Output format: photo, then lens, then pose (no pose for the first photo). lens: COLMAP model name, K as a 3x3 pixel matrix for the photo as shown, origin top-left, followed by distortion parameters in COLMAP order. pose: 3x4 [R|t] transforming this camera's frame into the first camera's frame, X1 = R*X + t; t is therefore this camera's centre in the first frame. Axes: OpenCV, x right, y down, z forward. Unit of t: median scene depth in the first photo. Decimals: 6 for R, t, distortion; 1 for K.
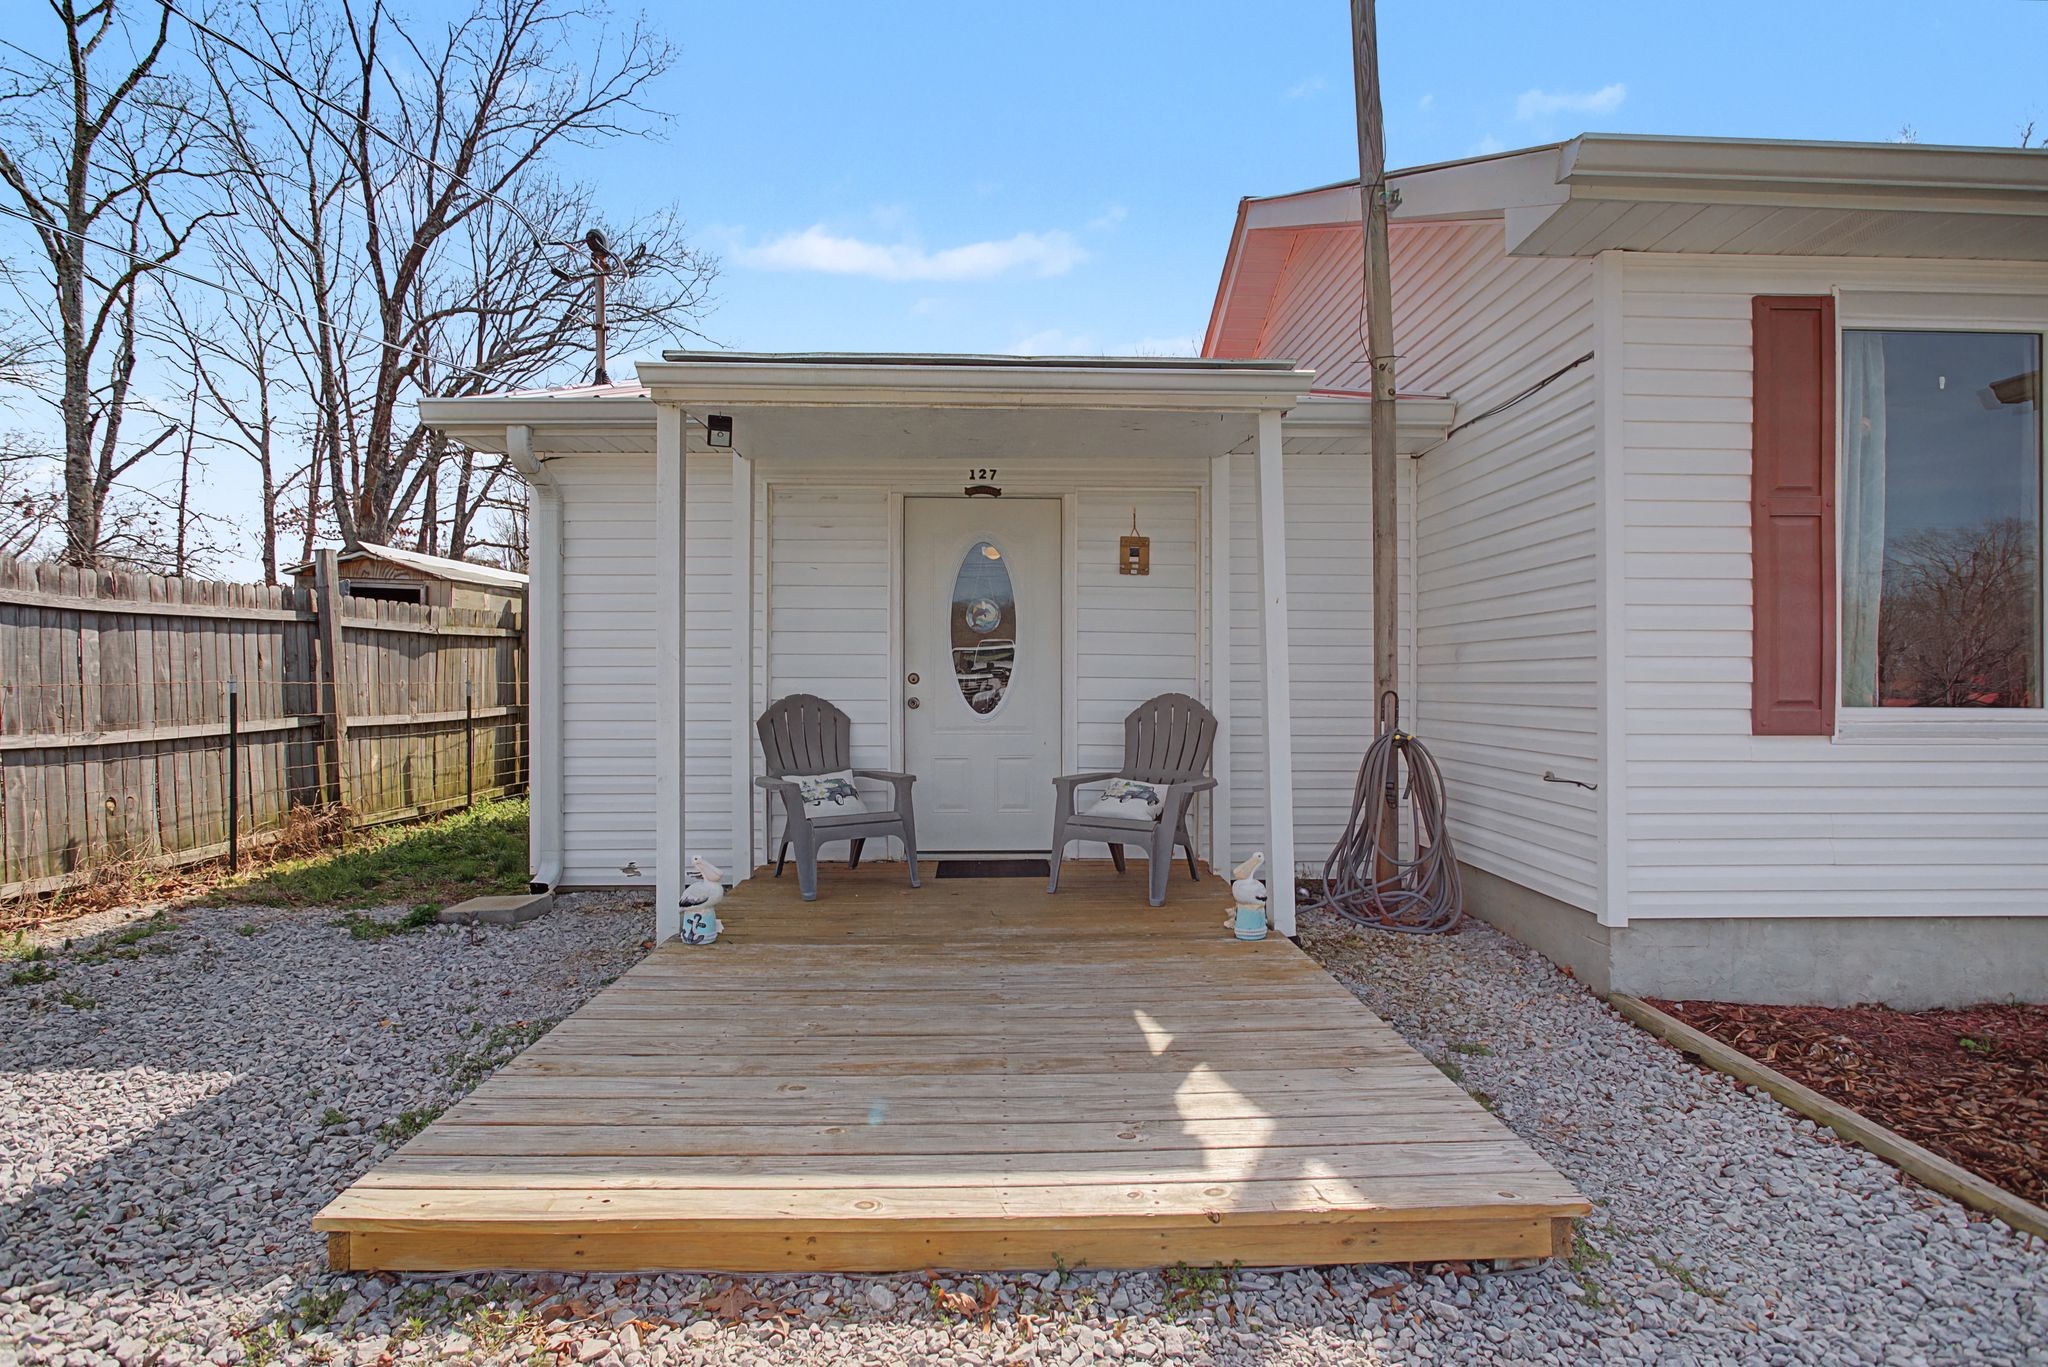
lens RADIAL K [[997.9, 0, 1001.6], [0, 997.9, 674.6], [0, 0, 1]] dist [-0.013550, 0.005219]
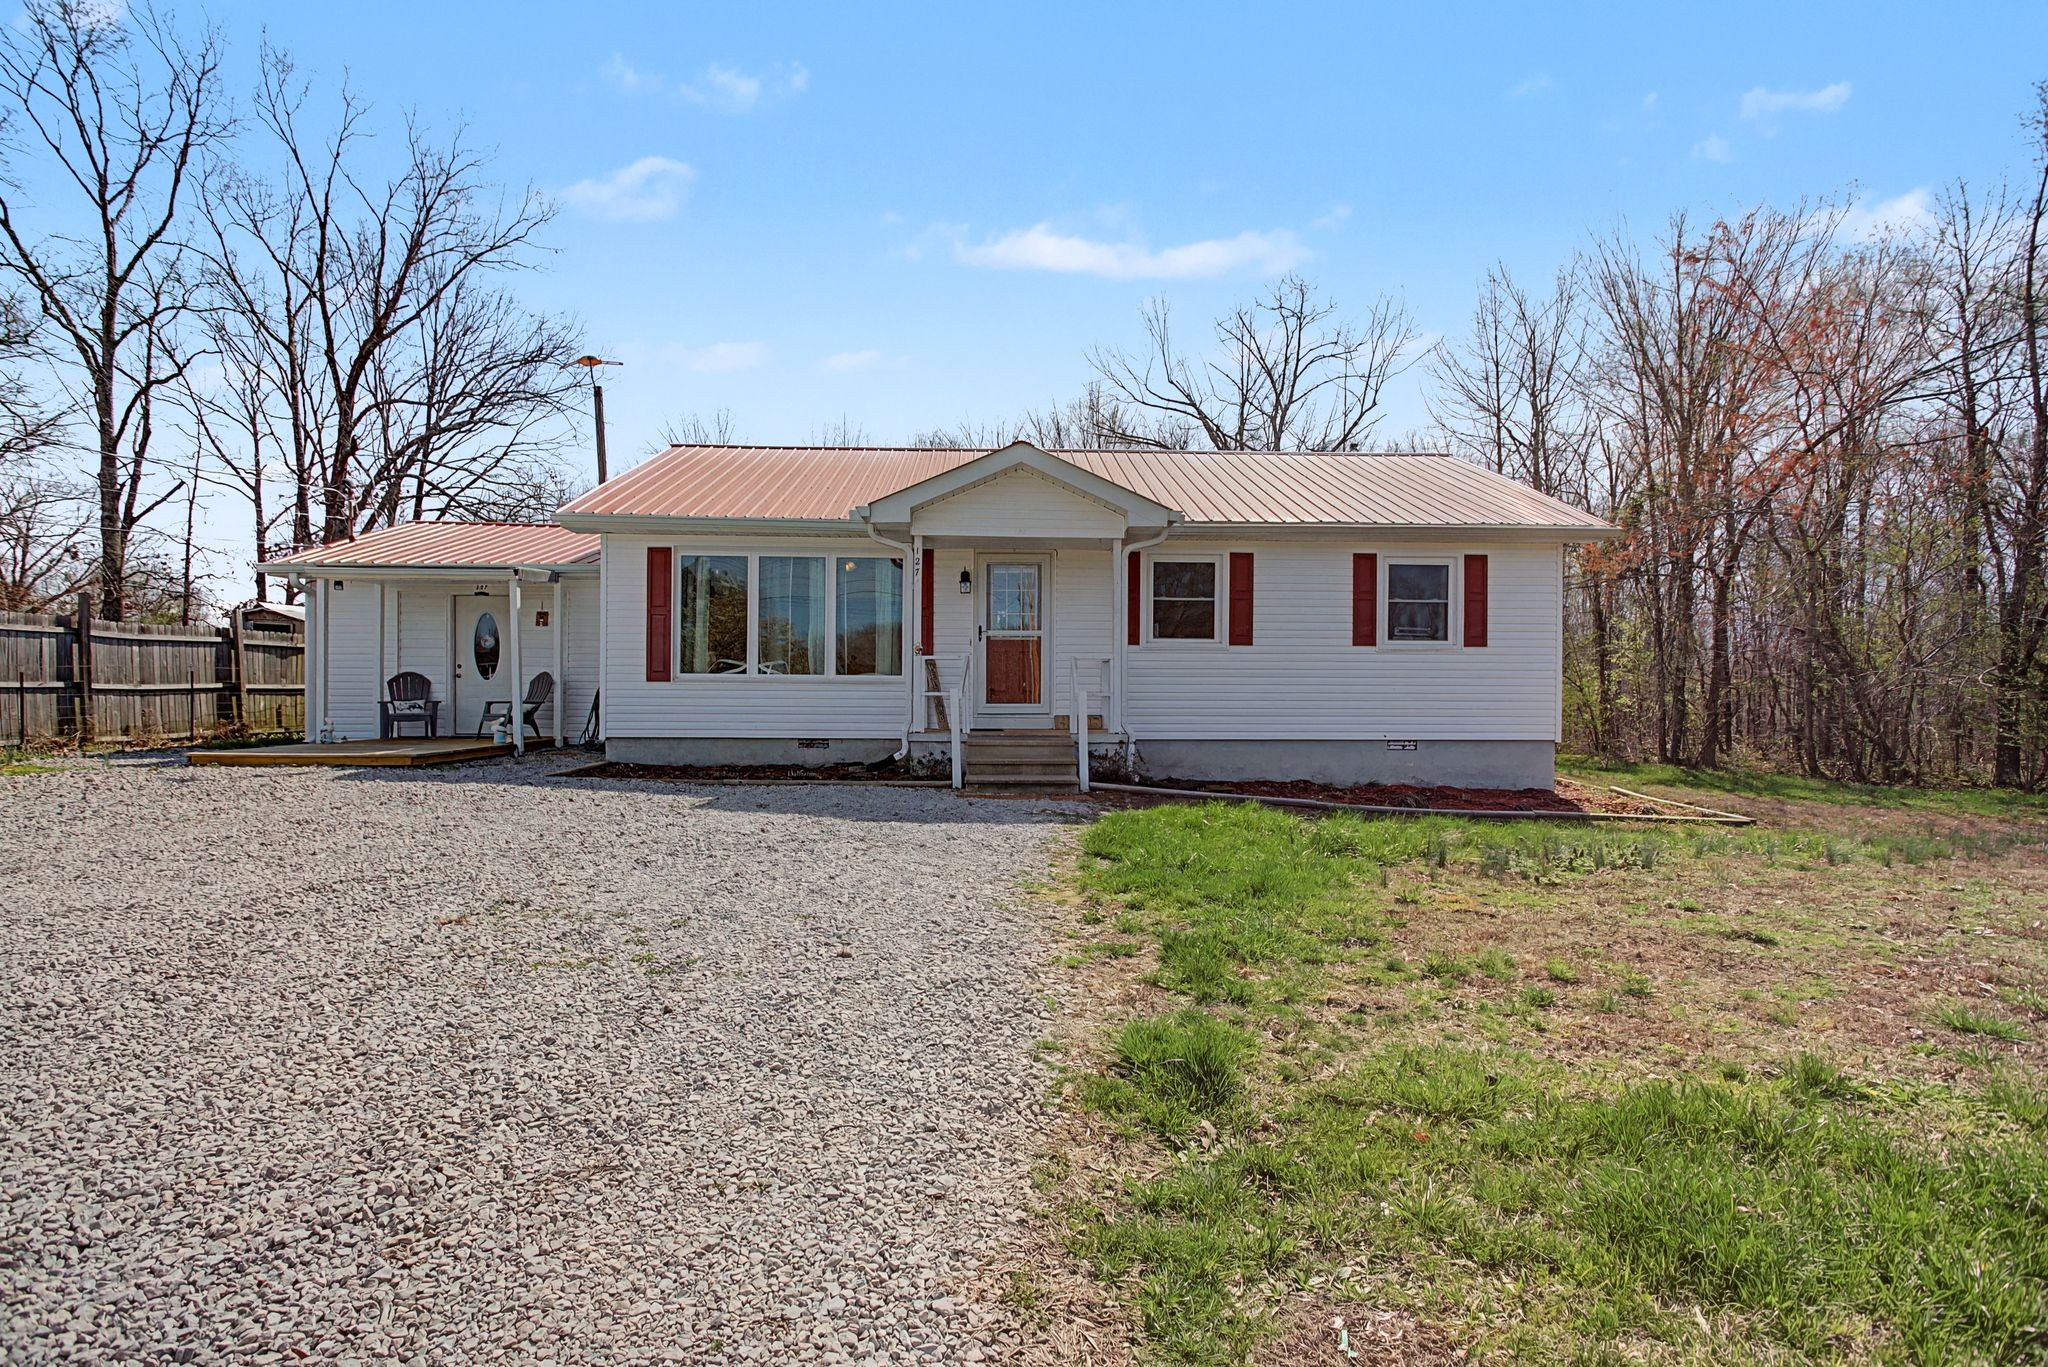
lens RADIAL K [[997.9, 0, 1032.8], [0, 997.9, 691.0], [0, 0, 1]] dist [-0.013550, 0.005219]
pose [[0.999956, 0.004014, 0.008458, 0.353051], [-0.004084, 0.999958, 0.008197, 0.010352], [-0.008425, -0.008231, 0.999931, -0.404373]]
